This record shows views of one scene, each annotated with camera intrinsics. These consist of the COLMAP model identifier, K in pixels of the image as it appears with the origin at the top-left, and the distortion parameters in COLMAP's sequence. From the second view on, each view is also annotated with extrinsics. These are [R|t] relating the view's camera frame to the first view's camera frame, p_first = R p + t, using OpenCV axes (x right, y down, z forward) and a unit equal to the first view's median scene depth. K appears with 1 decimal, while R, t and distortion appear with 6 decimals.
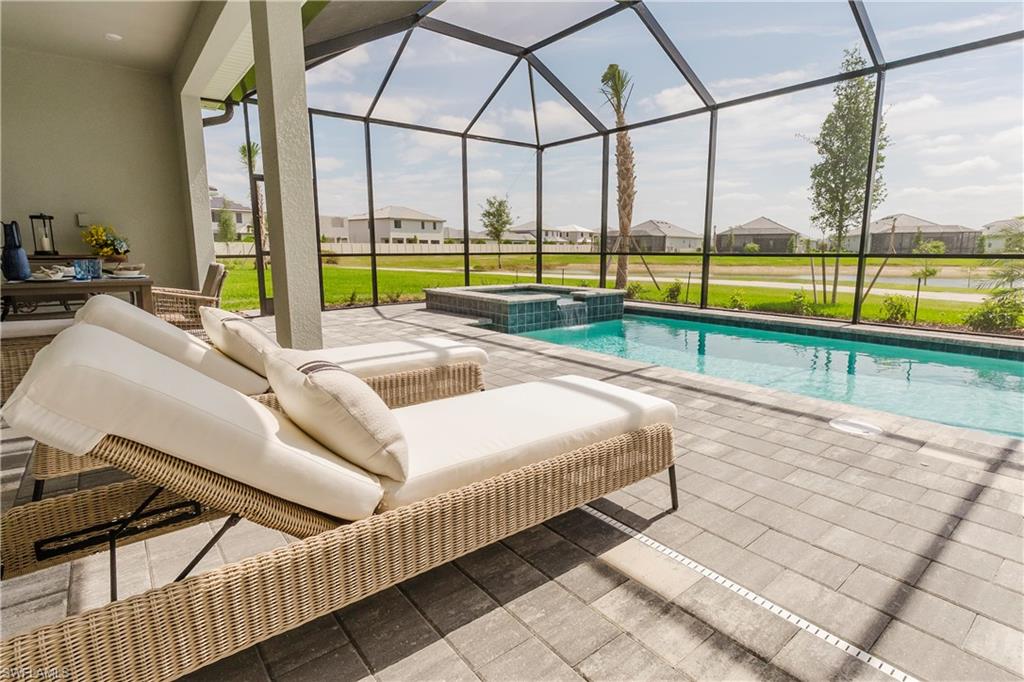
lens RADIAL K [[521.6, 0, 505.8], [0, 521.6, 341.1], [0, 0, 1]] dist [0.004517, 0.001260]
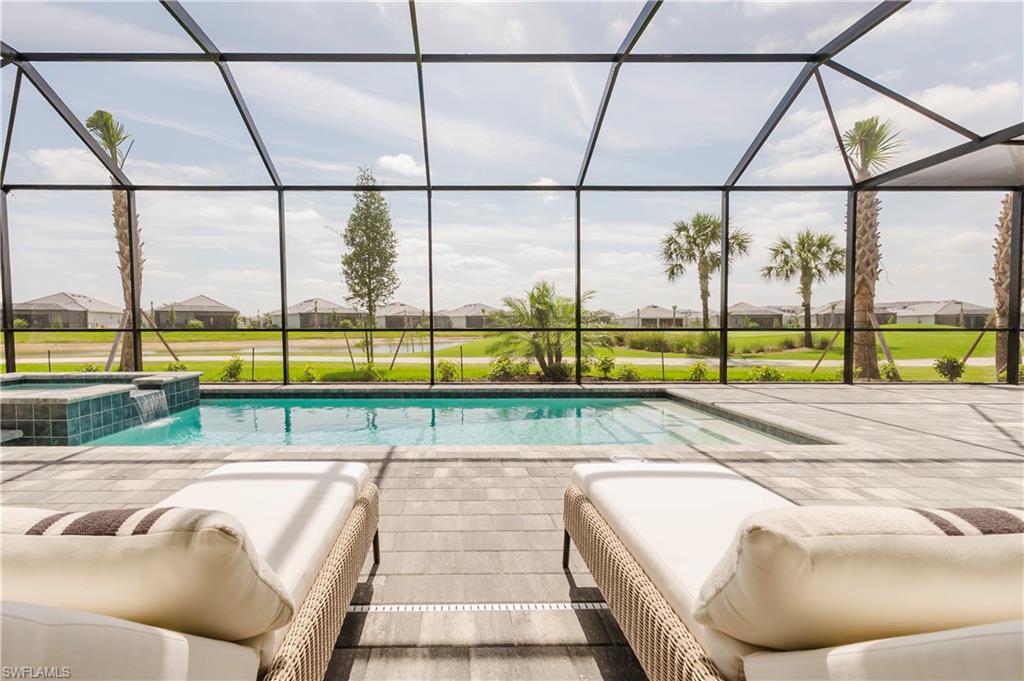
lens RADIAL K [[504.8, 0, 444.8], [0, 504.8, 354.0], [0, 0, 1]] dist [-0.004598, -0.000219]
pose [[0.607161, -0.044197, 0.793348, -0.182187], [0.136882, 0.989343, -0.049642, -0.029491], [-0.782699, 0.138736, 0.606741, 0.172483]]
